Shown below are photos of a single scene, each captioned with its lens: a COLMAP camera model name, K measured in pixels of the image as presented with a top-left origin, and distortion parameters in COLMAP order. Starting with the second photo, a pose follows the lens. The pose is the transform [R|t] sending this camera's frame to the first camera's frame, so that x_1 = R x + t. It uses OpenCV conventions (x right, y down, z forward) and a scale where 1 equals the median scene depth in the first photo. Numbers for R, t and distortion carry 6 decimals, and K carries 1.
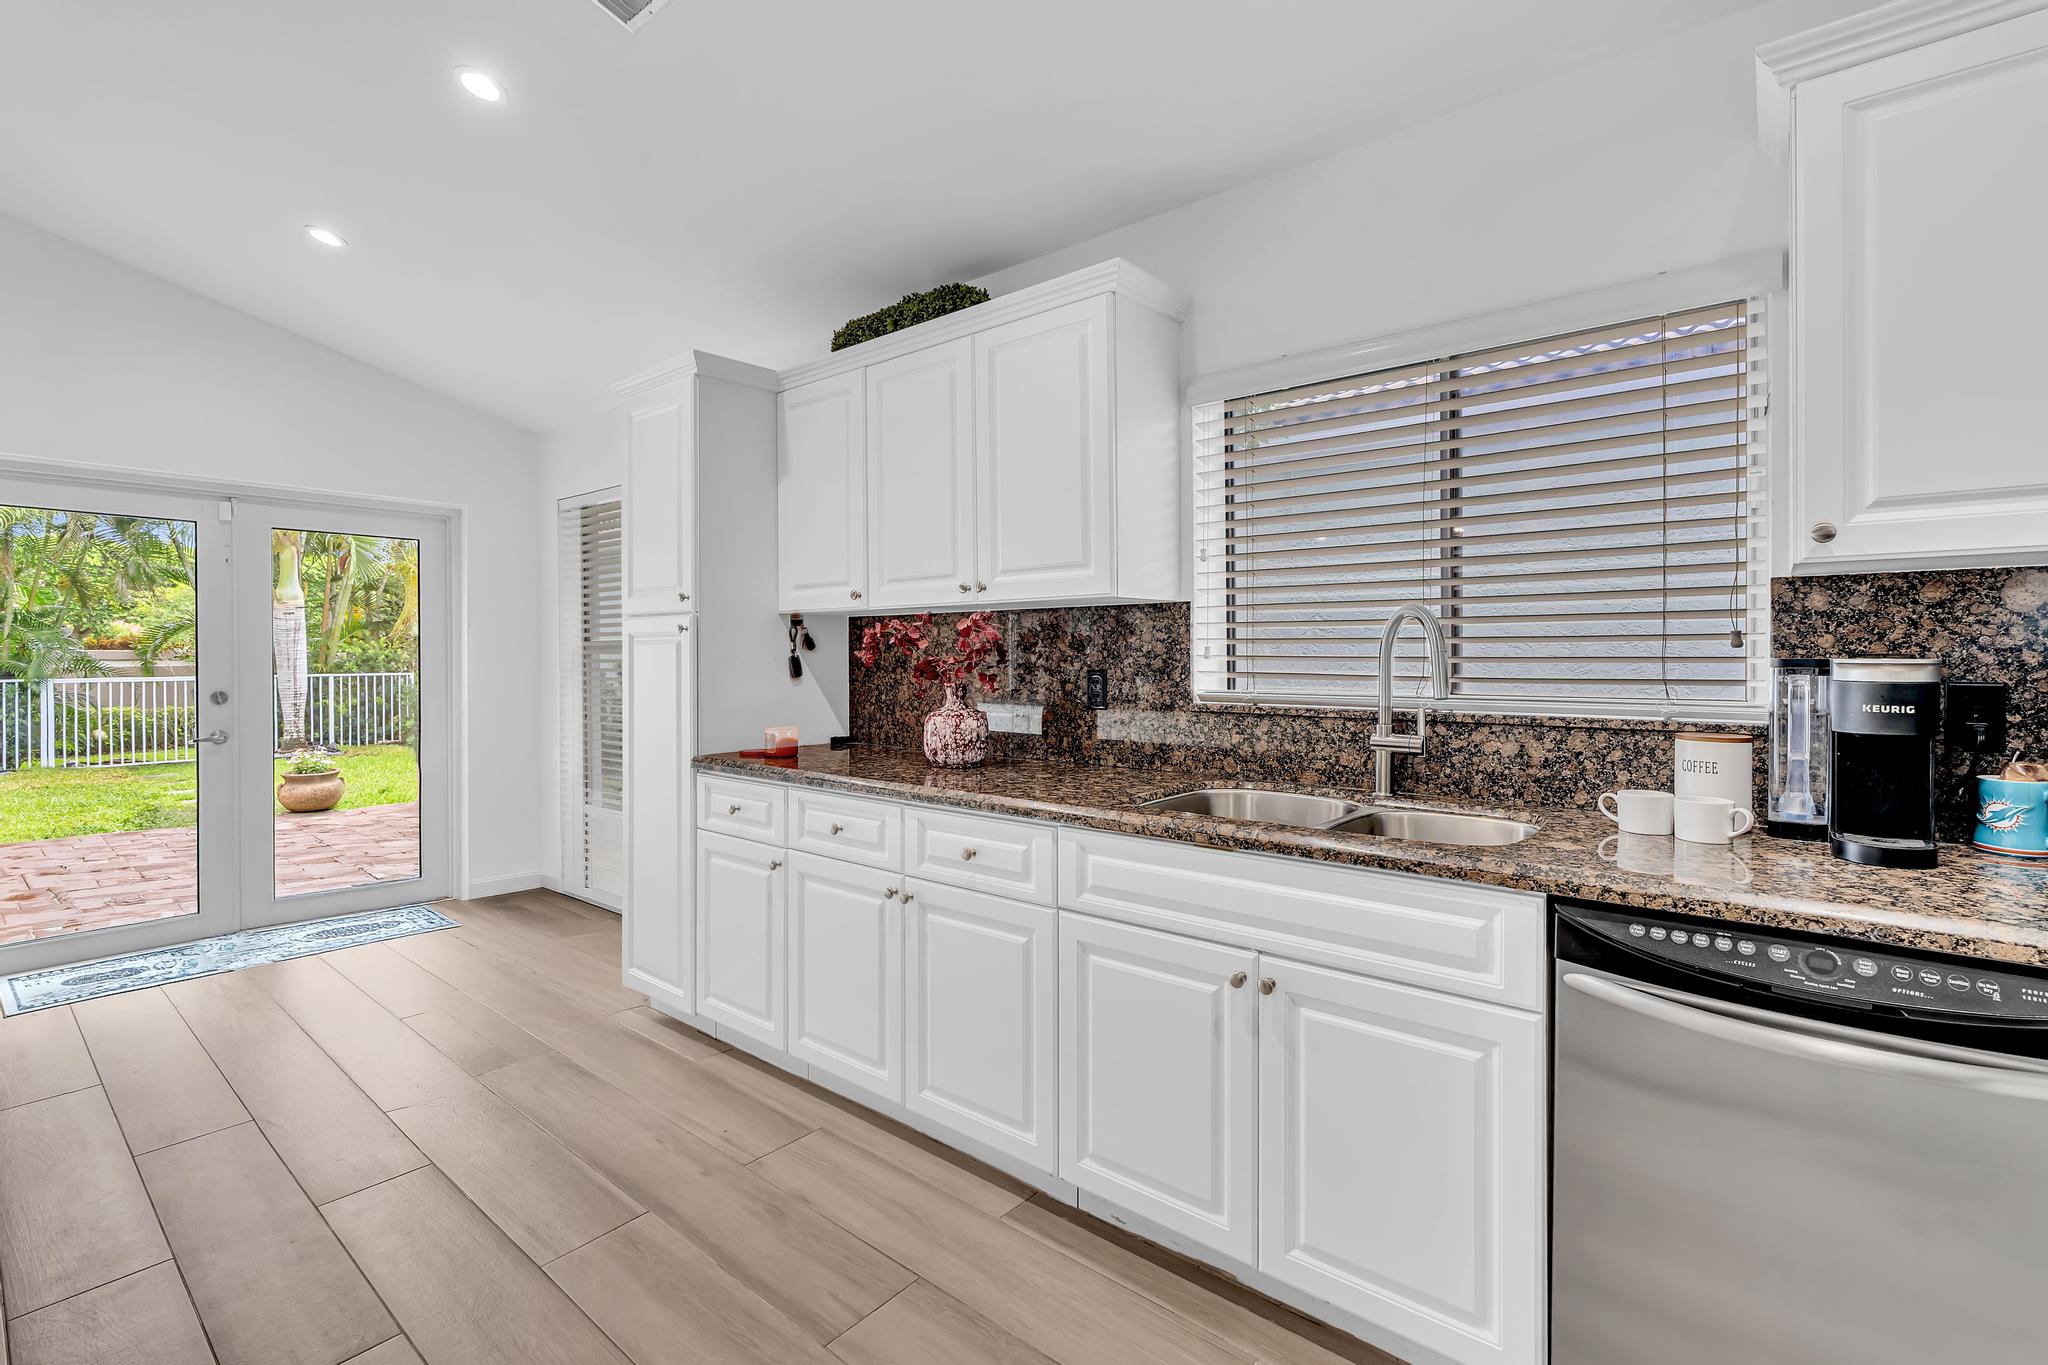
lens RADIAL K [[908.8, 0, 1008.7], [0, 908.8, 669.4], [0, 0, 1]] dist [-0.008423, 0.002929]
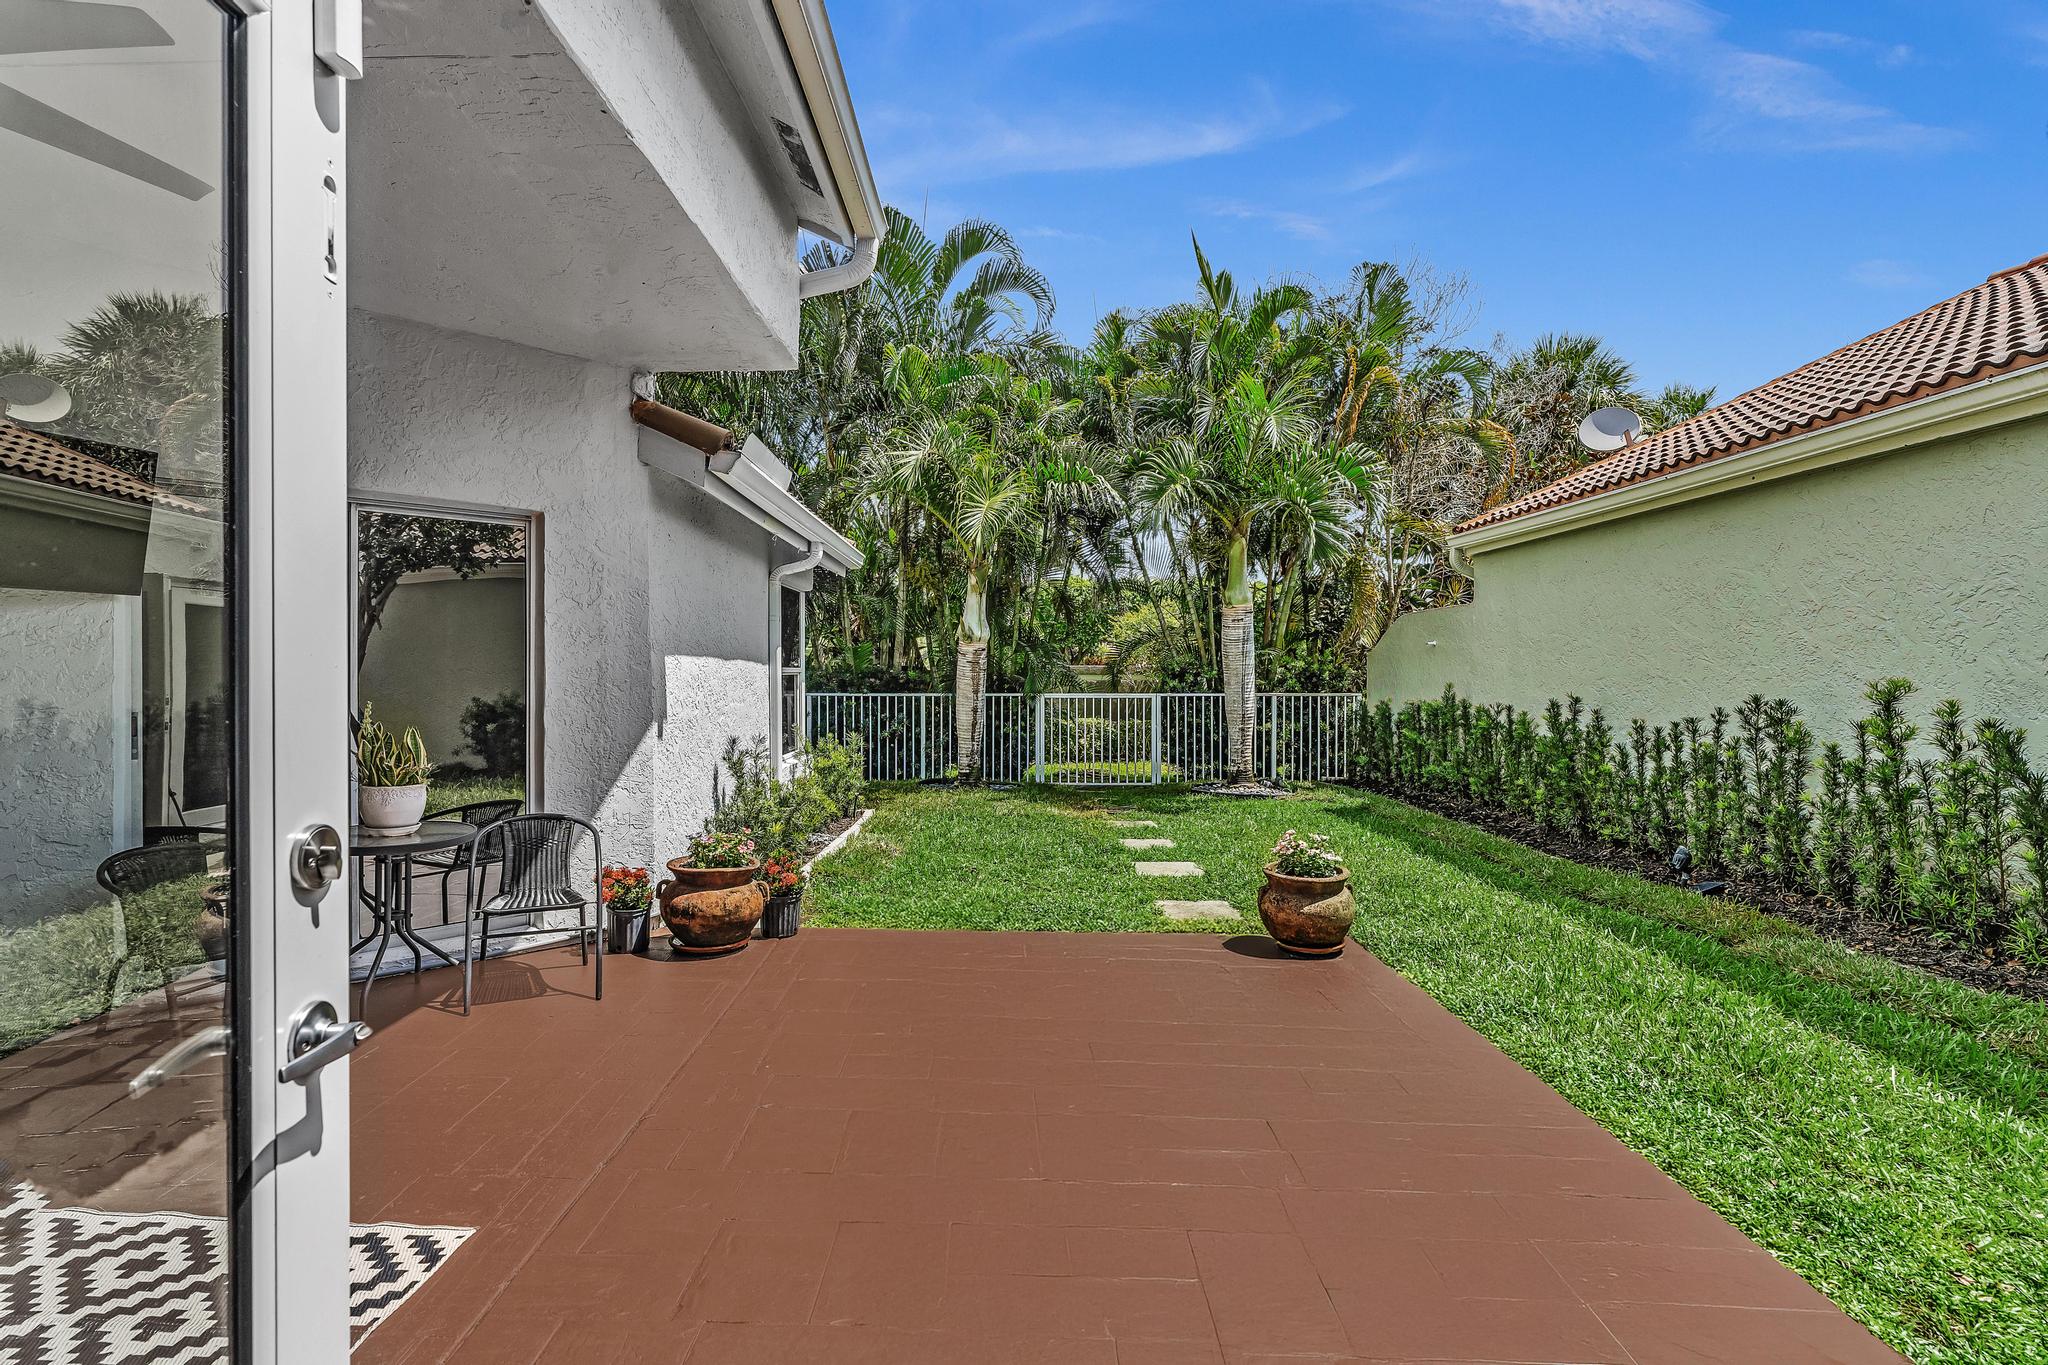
lens RADIAL K [[923.7, 0, 1006.7], [0, 923.7, 680.6], [0, 0, 1]] dist [-0.004922, 0.002007]
pose [[0.638483, 0.010887, -0.769559, -0.247458], [-0.015359, 0.999881, 0.001402, -0.003702], [0.769483, 0.010925, 0.638574, 0.261385]]
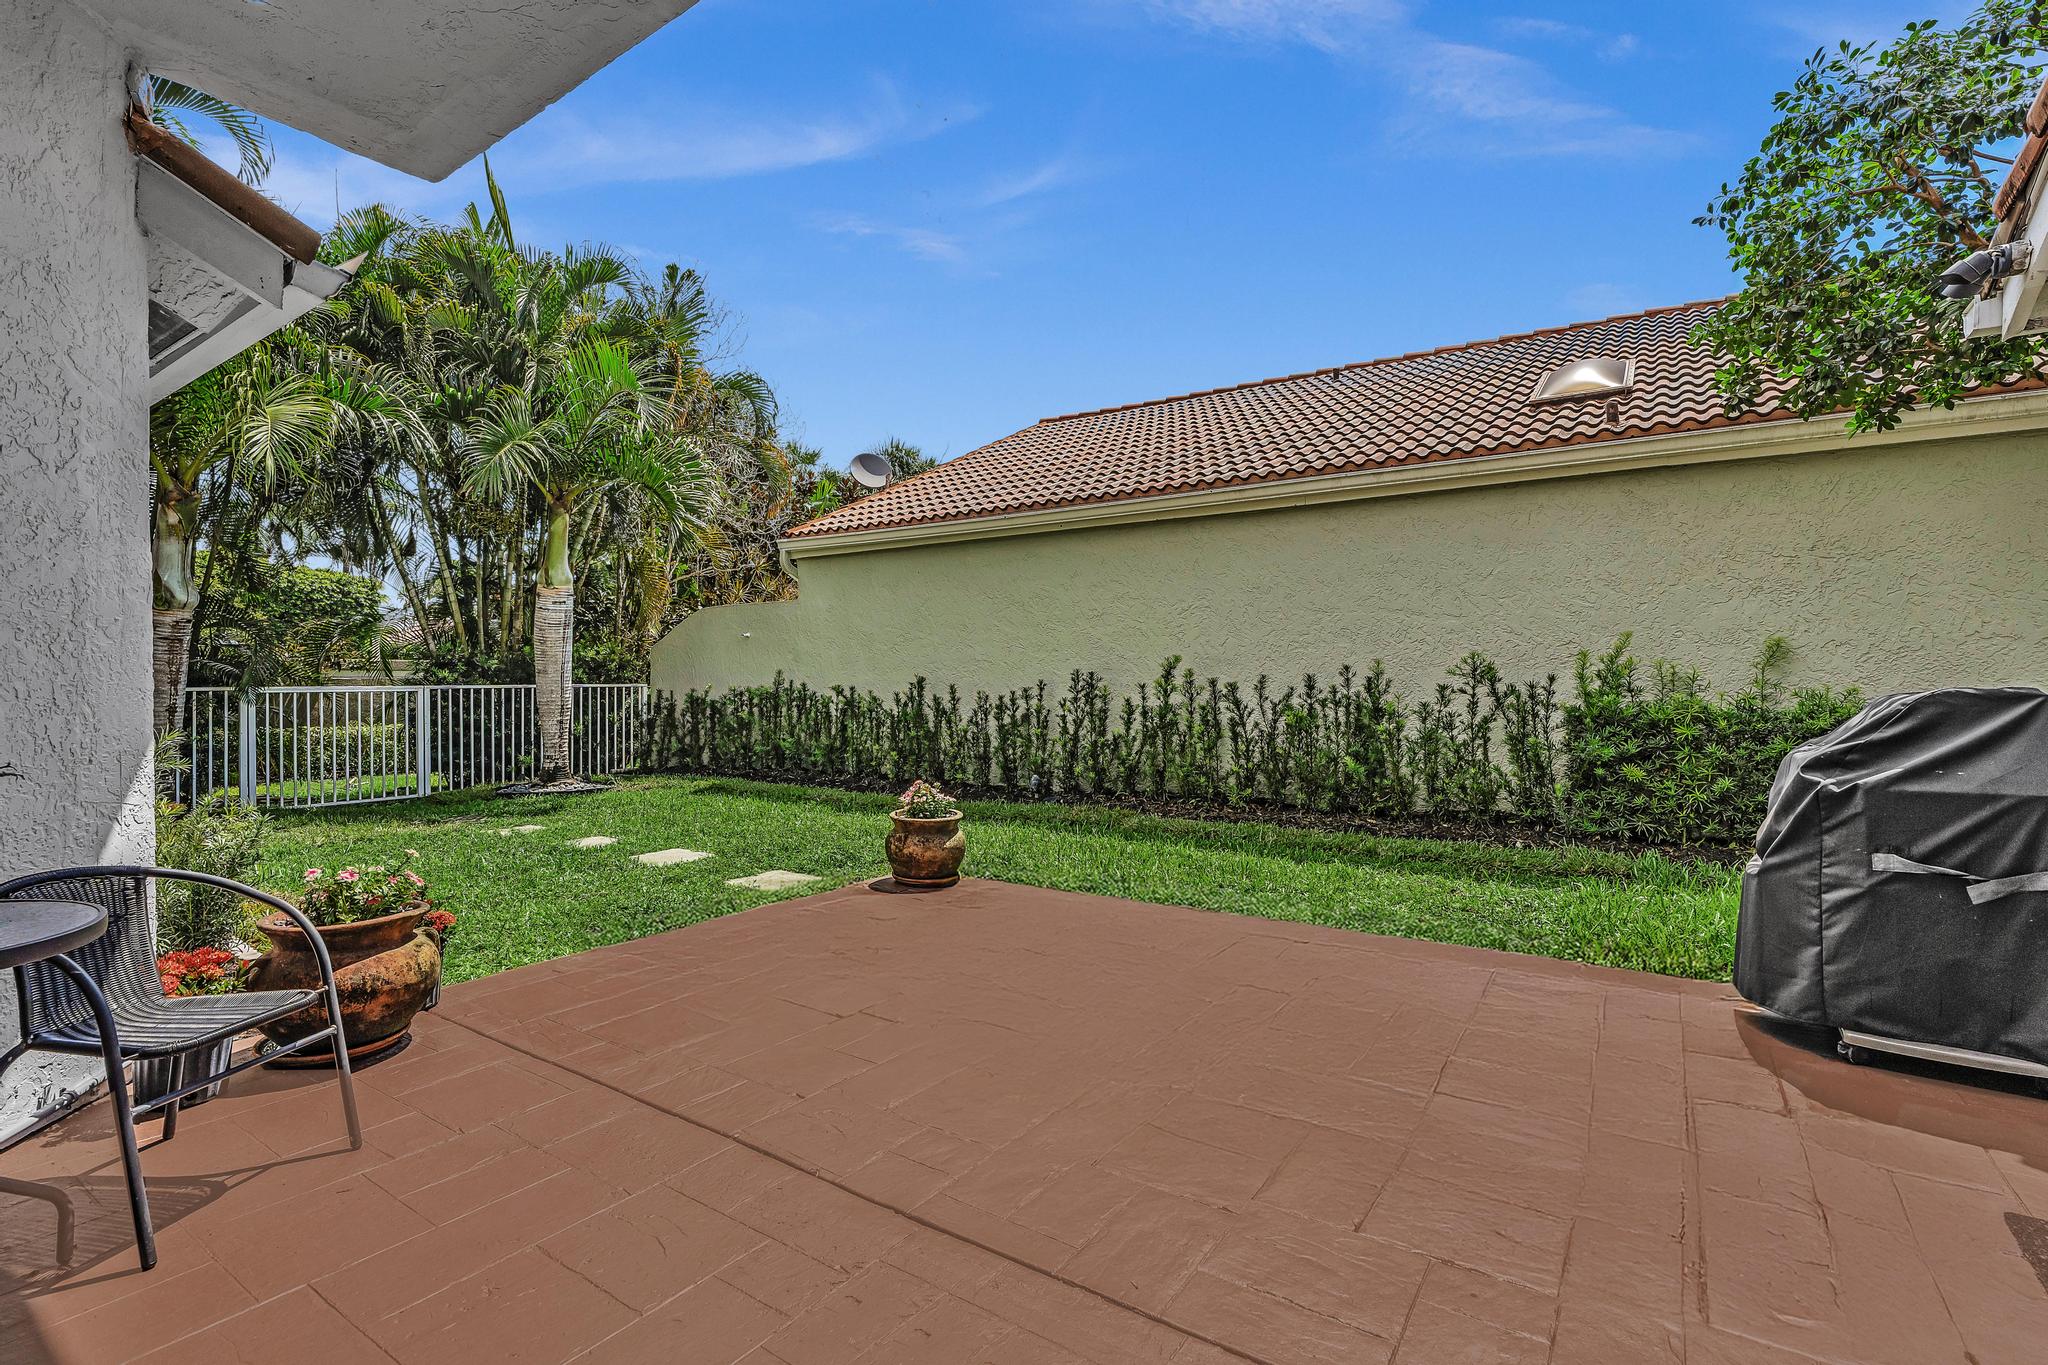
lens RADIAL K [[923.7, 0, 1008.6], [0, 923.7, 682.7], [0, 0, 1]] dist [-0.004922, 0.002007]
pose [[0.995661, 0.001532, 0.093040, -0.436828], [-0.000332, 0.999917, -0.012911, 0.013834], [-0.093052, 0.012824, 0.995579, 0.171413]]
